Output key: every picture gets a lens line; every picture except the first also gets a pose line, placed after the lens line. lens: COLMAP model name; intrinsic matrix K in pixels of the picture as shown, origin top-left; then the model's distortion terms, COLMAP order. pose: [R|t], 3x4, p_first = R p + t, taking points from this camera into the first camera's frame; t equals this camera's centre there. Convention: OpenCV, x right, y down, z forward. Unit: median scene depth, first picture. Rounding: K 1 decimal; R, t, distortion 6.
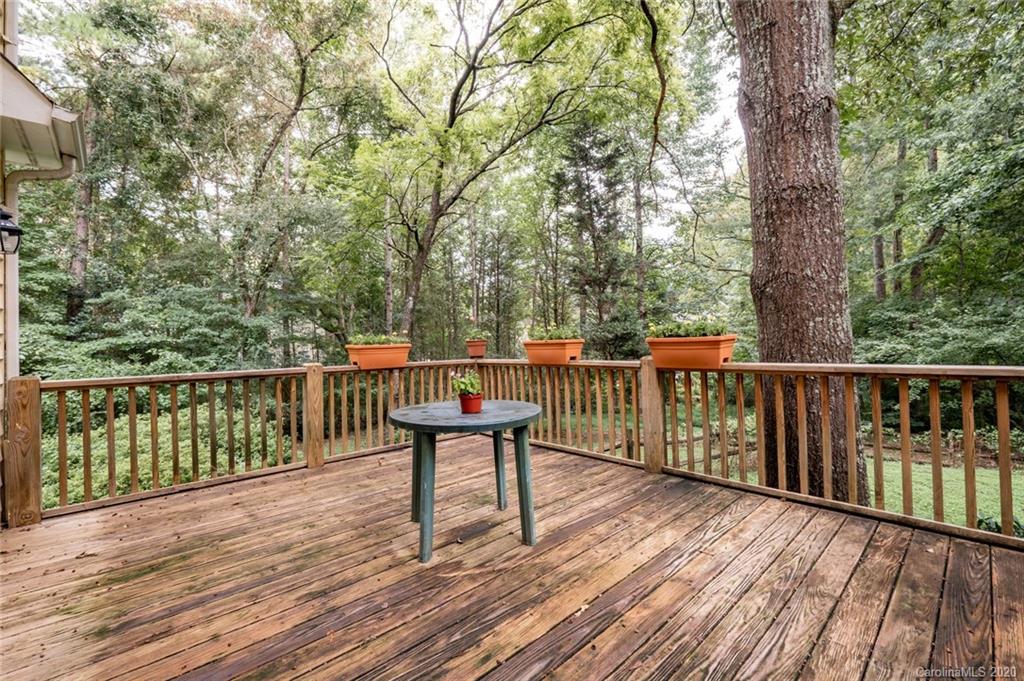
lens RADIAL K [[444.7, 0, 512.3], [0, 444.7, 335.8], [0, 0, 1]] dist [-0.002828, -0.000191]
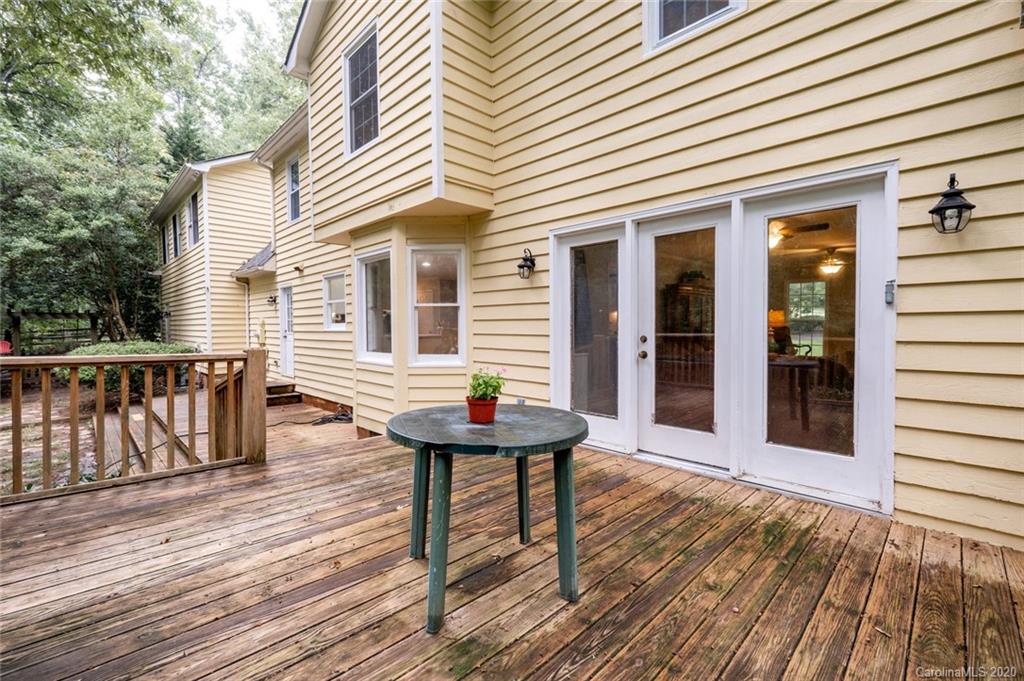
lens RADIAL K [[444.7, 0, 512.3], [0, 444.7, 334.5], [0, 0, 1]] dist [-0.002828, -0.000191]
pose [[-0.999177, 0.015450, -0.037502, -0.138200], [0.015153, 0.999852, 0.008198, 0.018475], [0.037624, 0.007623, -0.999263, 2.078644]]
